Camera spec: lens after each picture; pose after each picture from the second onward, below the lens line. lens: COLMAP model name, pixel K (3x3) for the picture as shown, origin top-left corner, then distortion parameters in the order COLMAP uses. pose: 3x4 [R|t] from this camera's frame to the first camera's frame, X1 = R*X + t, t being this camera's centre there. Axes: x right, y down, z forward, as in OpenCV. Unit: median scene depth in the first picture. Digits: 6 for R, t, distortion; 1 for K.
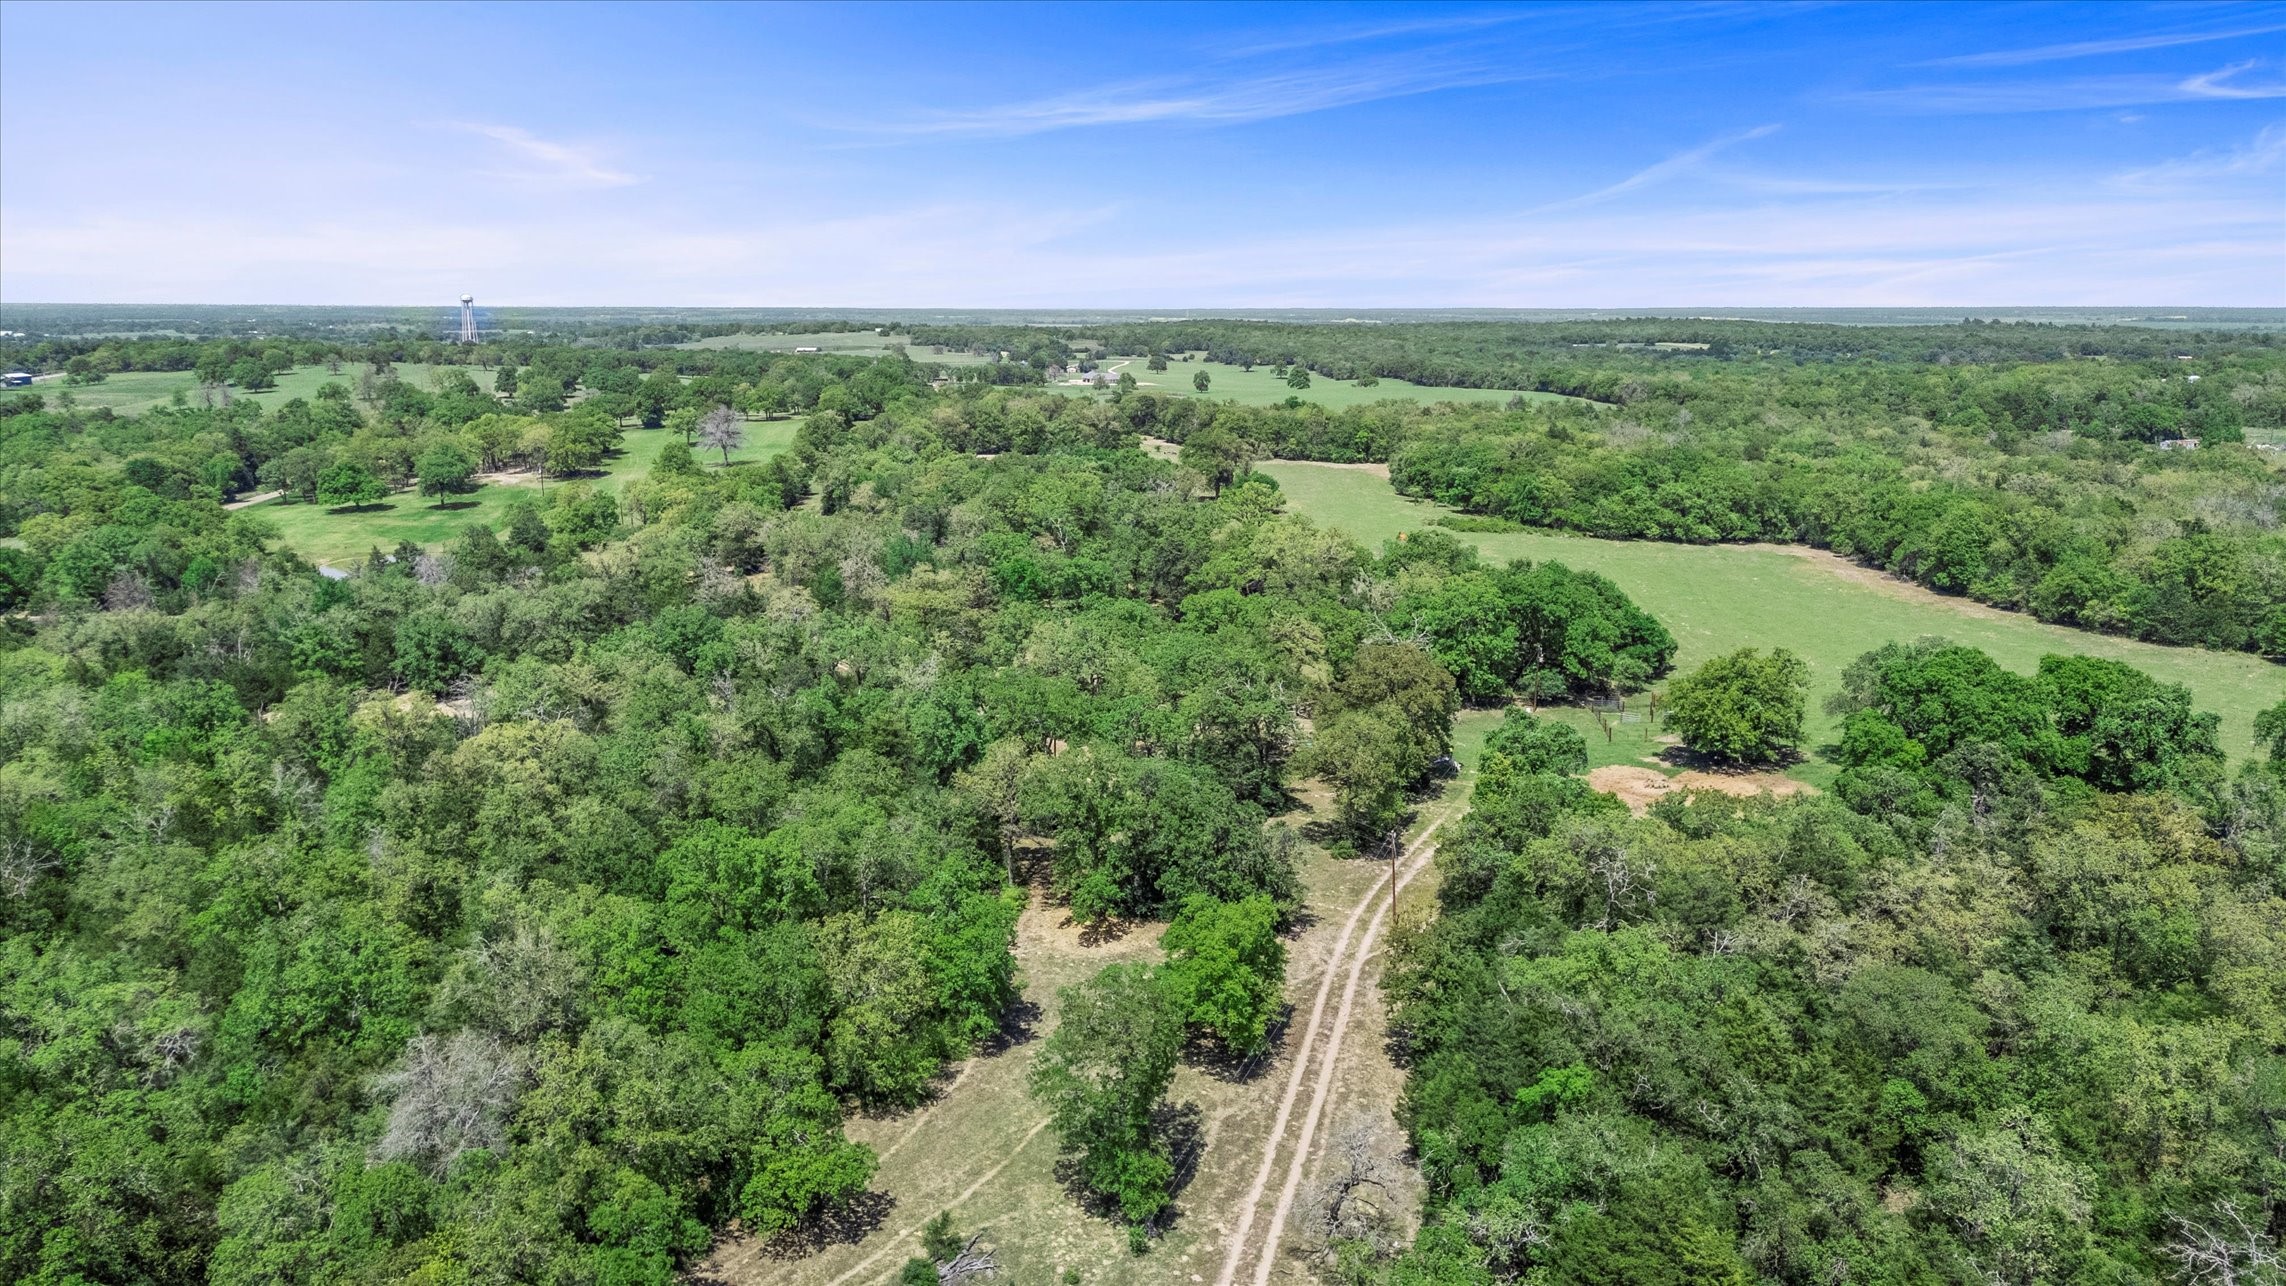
lens RADIAL K [[1681.7, 0, 1143.0], [0, 1681.7, 643.0], [0, 0, 1]] dist [0.088606, -0.100841]
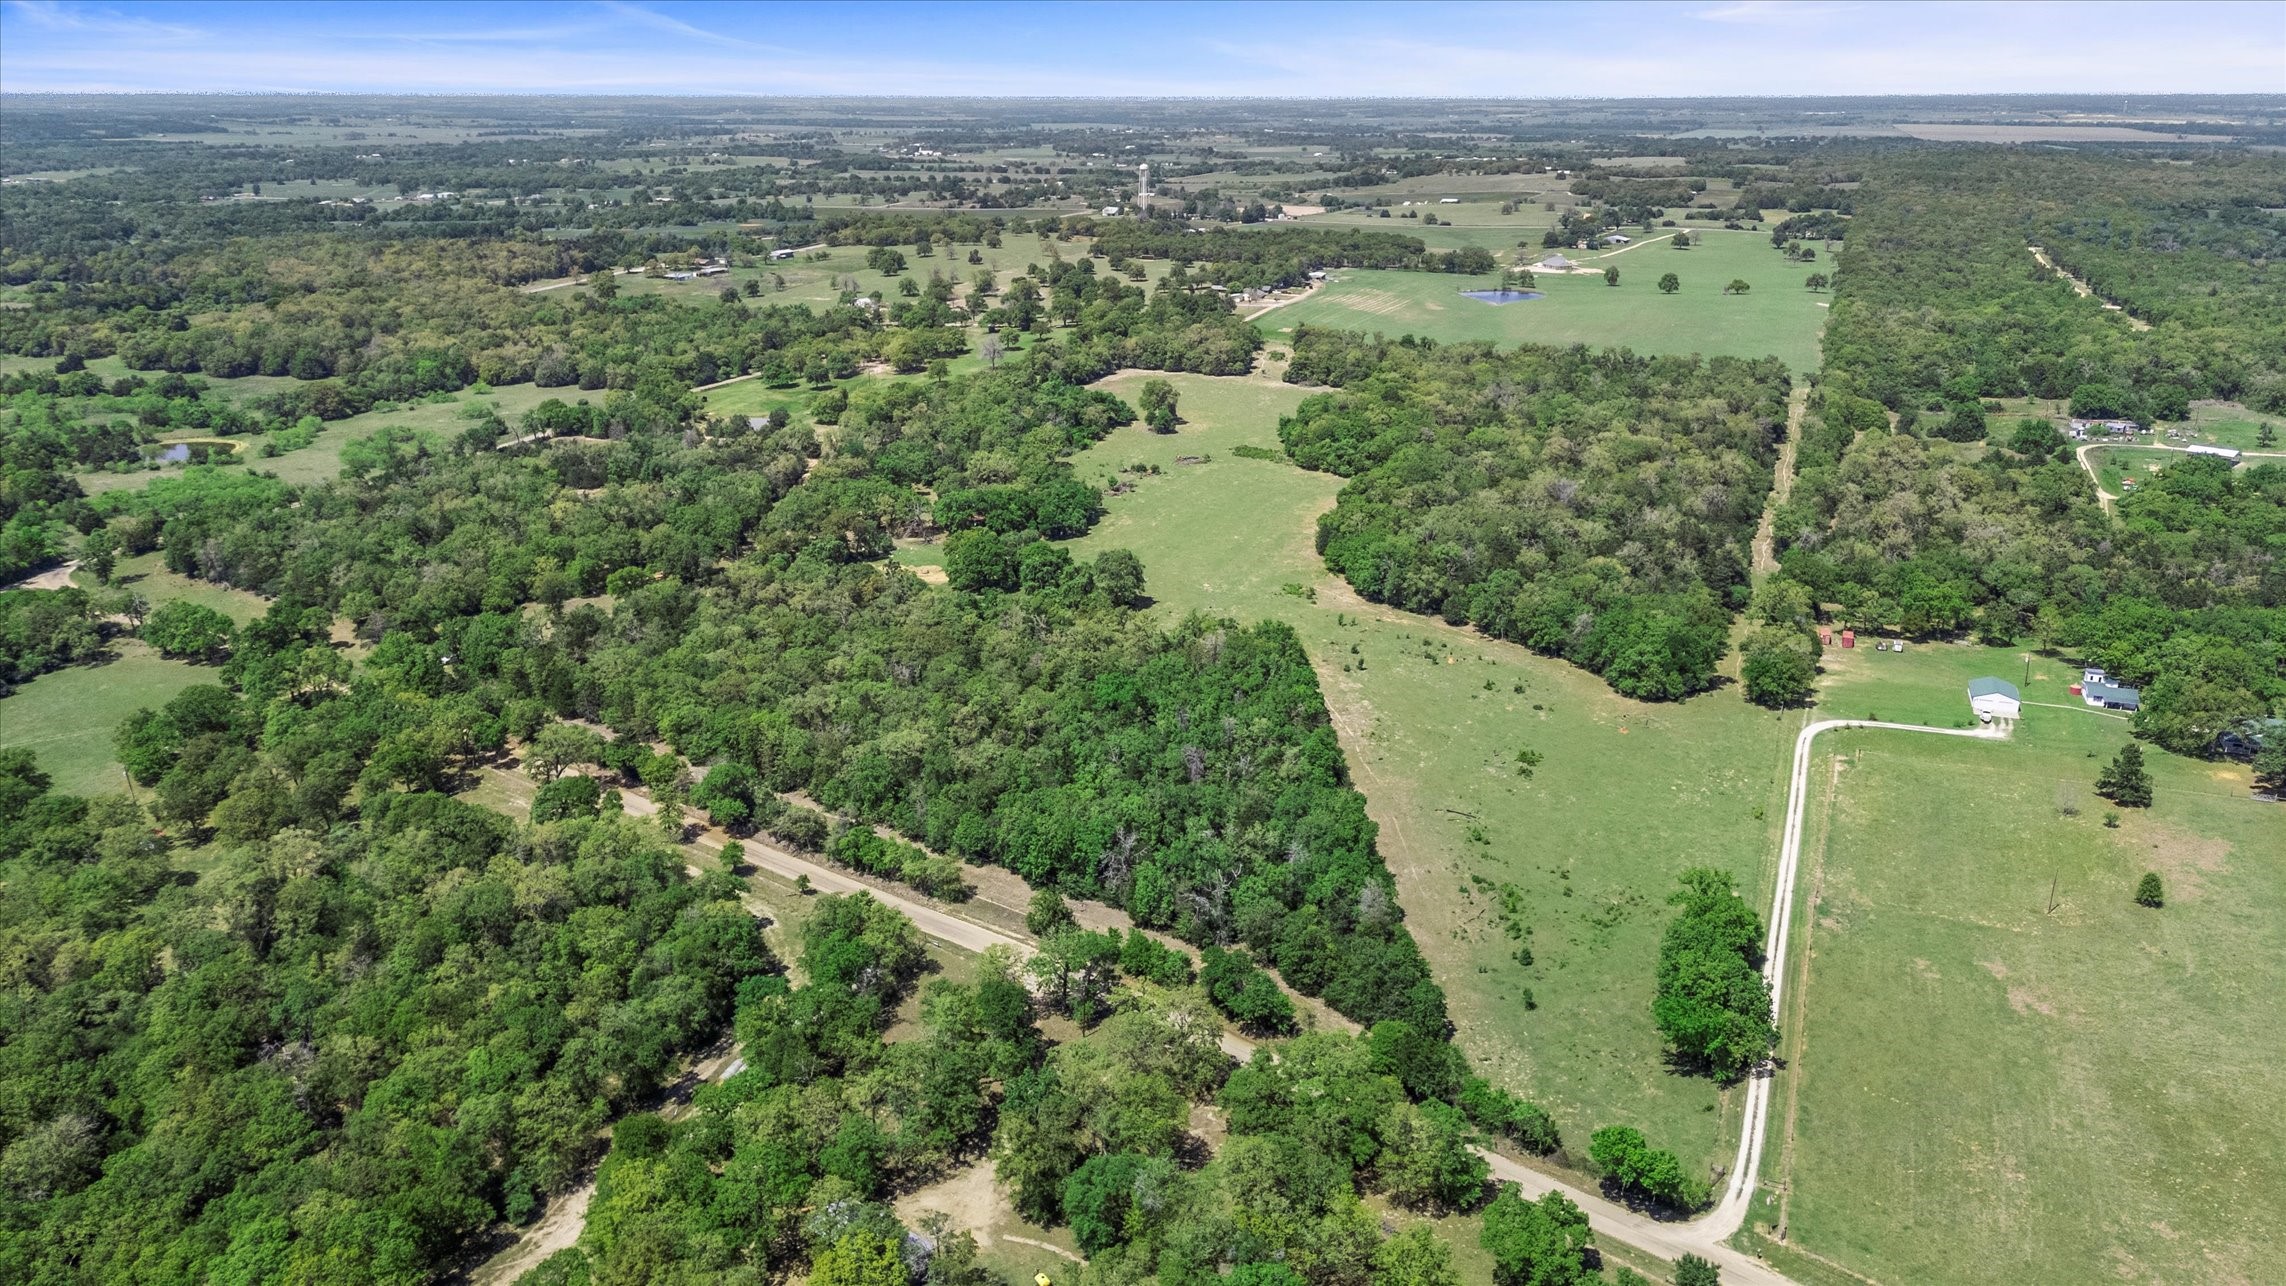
lens RADIAL K [[1716.6, 0, 1143.0], [0, 1716.6, 643.0], [0, 0, 1]] dist [0.074271, -0.062583]
pose [[0.879363, 0.145871, -0.453257, 1.151589], [-0.094376, 0.986428, 0.134362, -0.127422], [0.466705, -0.075377, 0.881195, -0.777761]]
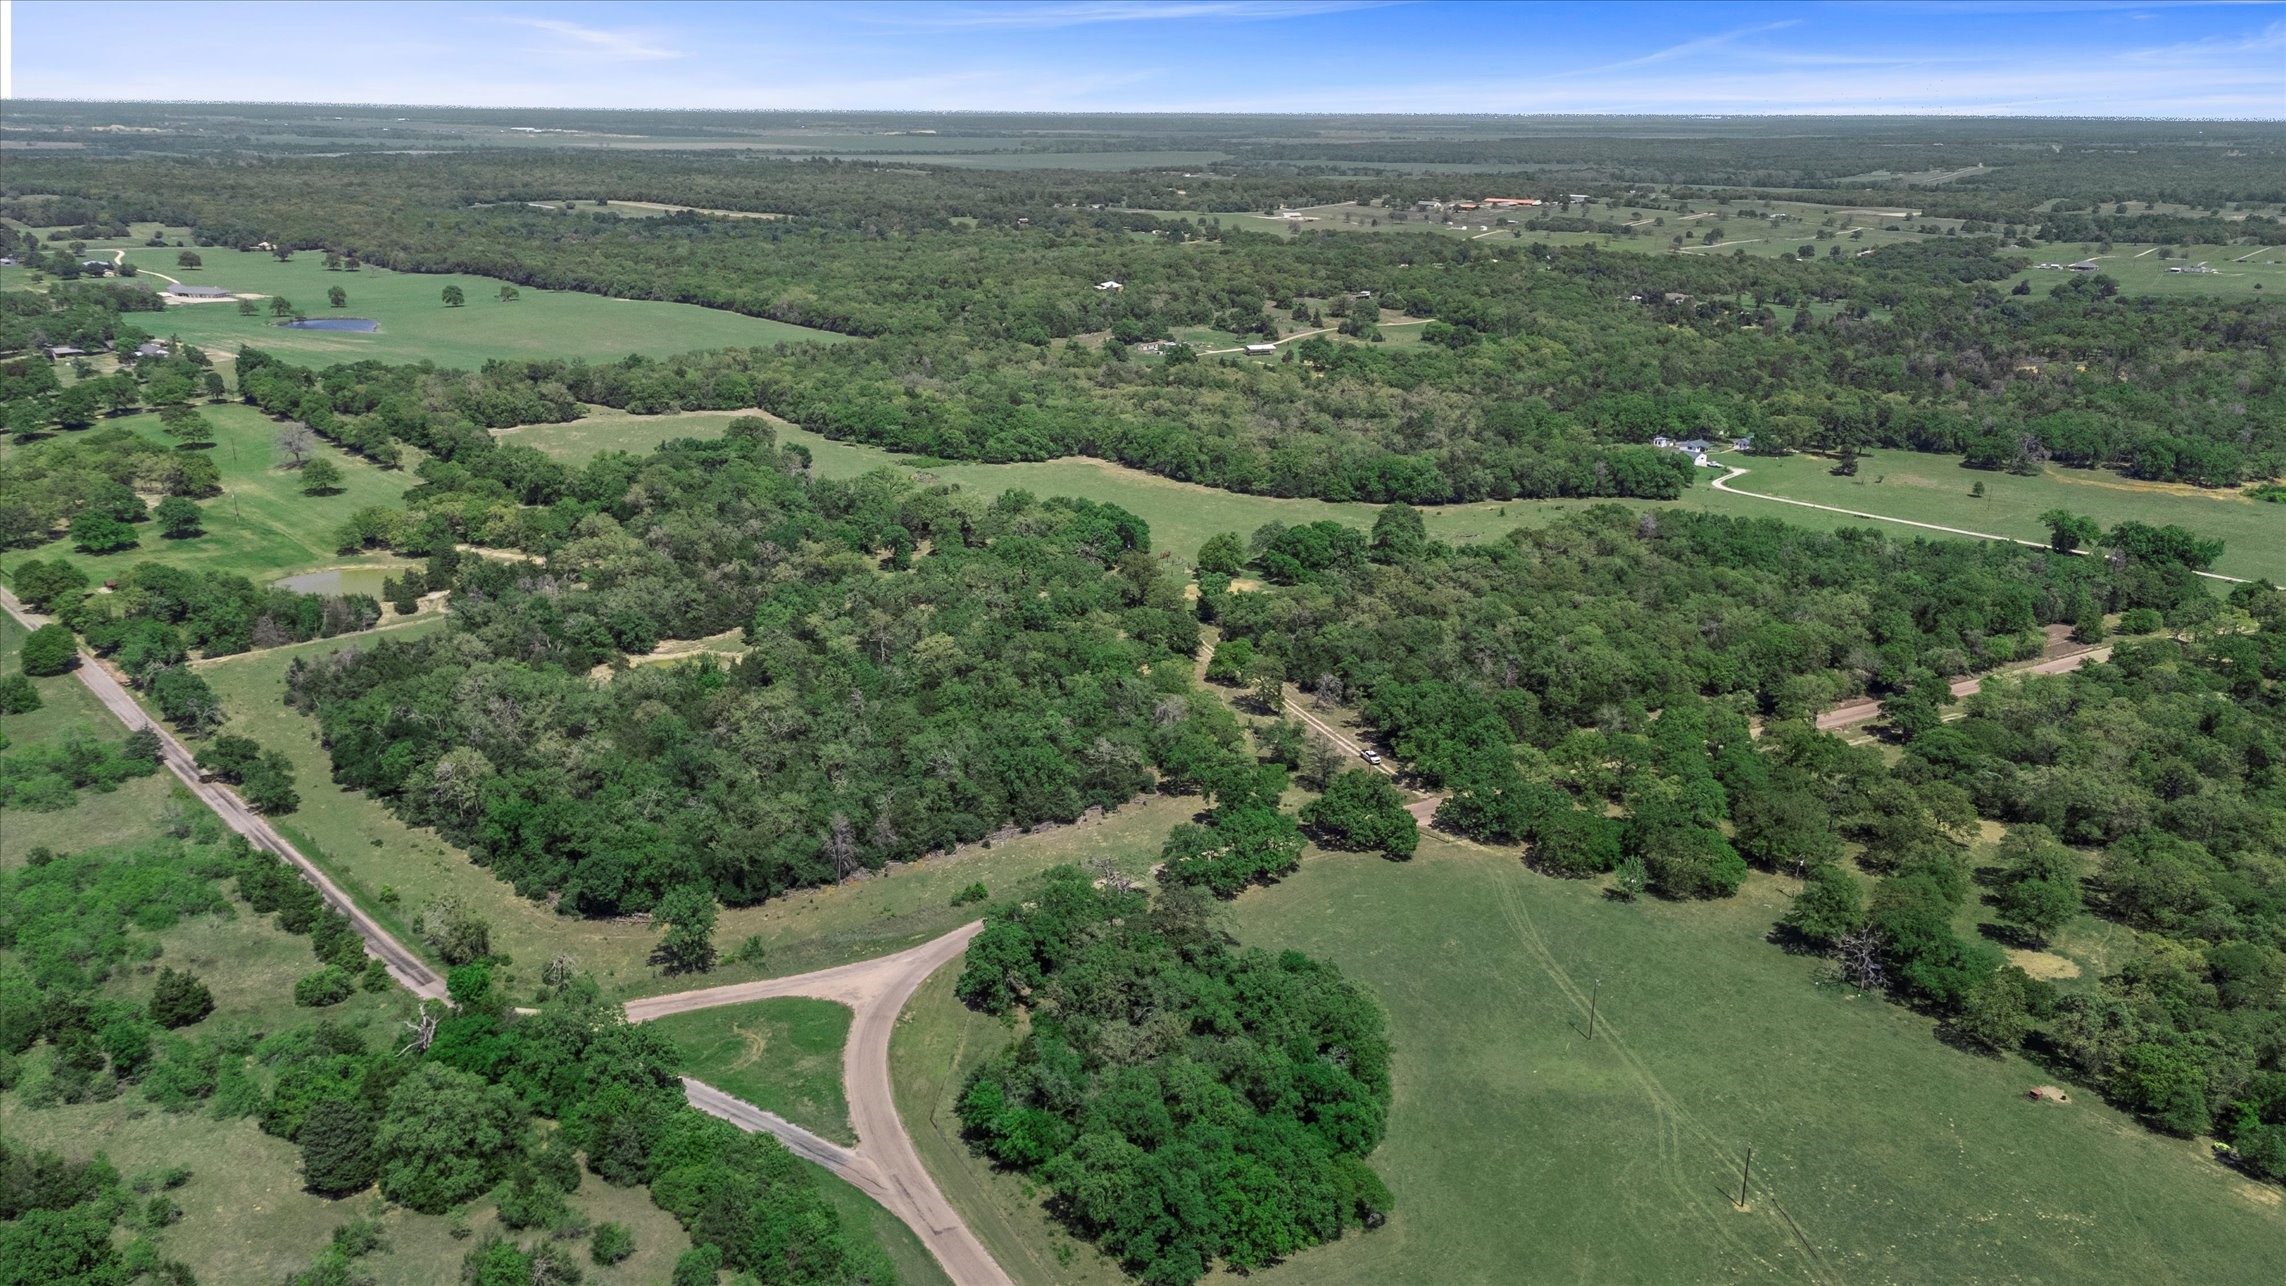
lens RADIAL K [[1668.5, 0, 1143.0], [0, 1668.5, 643.0], [0, 0, 1]] dist [0.071056, -0.066970]
pose [[0.785051, -0.185384, 0.591040, -0.844284], [0.116281, 0.981307, 0.153344, -0.155889], [-0.608419, -0.051655, 0.791933, -0.641918]]
